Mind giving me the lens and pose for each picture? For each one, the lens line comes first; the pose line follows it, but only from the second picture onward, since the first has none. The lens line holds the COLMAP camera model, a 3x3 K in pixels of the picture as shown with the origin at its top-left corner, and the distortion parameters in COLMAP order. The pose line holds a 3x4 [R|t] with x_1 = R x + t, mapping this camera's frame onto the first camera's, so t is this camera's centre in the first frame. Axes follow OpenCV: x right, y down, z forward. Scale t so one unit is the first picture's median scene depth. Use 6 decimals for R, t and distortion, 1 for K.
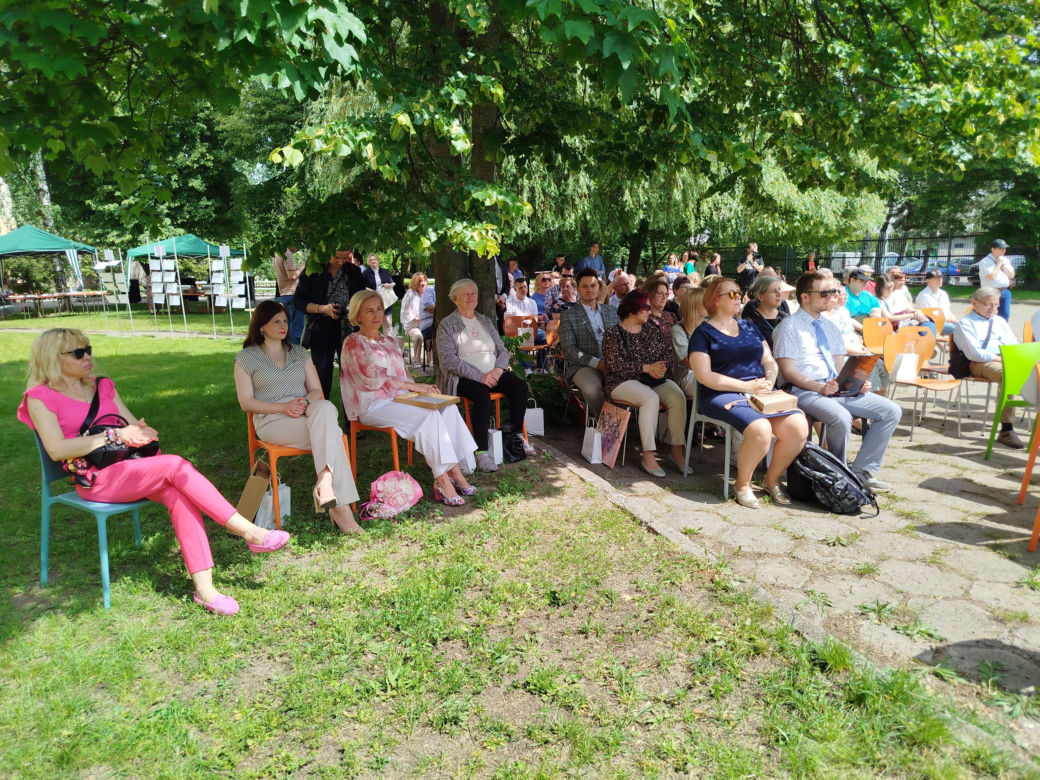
lens RADIAL K [[761.0, 0, 520.0], [0, 761.0, 390.0], [0, 0, 1]] dist [0.007903, -0.006702]
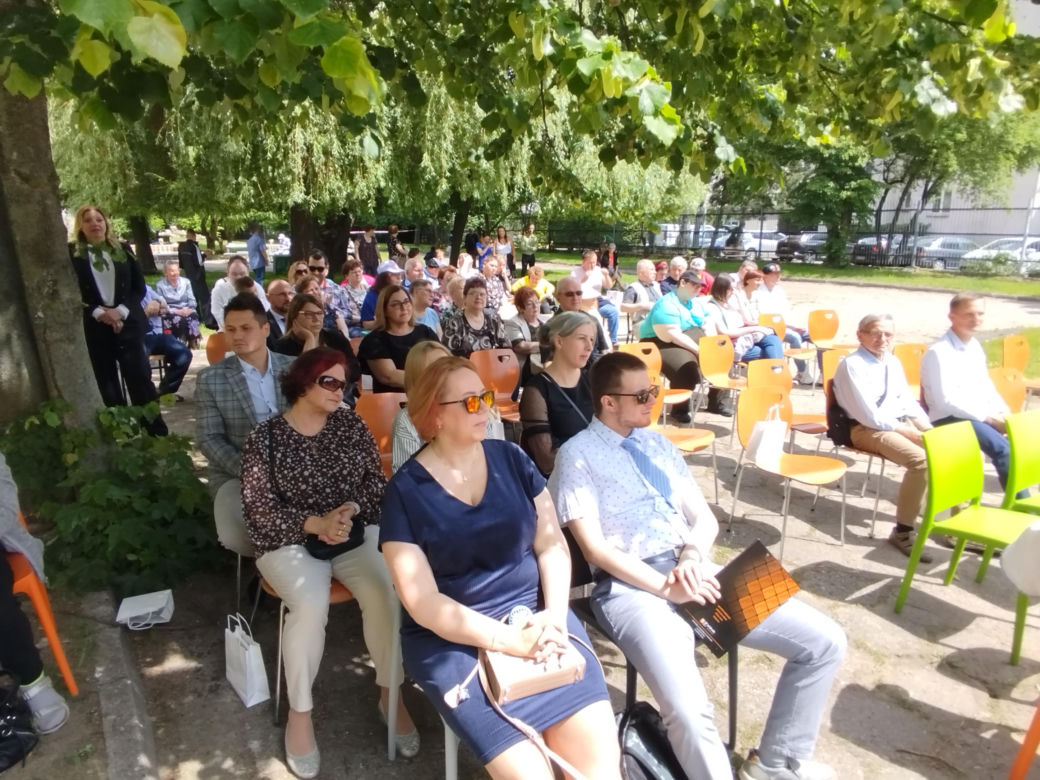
lens RADIAL K [[761.0, 0, 520.0], [0, 761.0, 390.0], [0, 0, 1]] dist [0.007903, -0.006702]
pose [[0.976935, -0.022437, 0.212357, 0.054256], [0.012949, 0.998859, 0.045963, -0.038113], [-0.213146, -0.042153, 0.976111, 0.144309]]
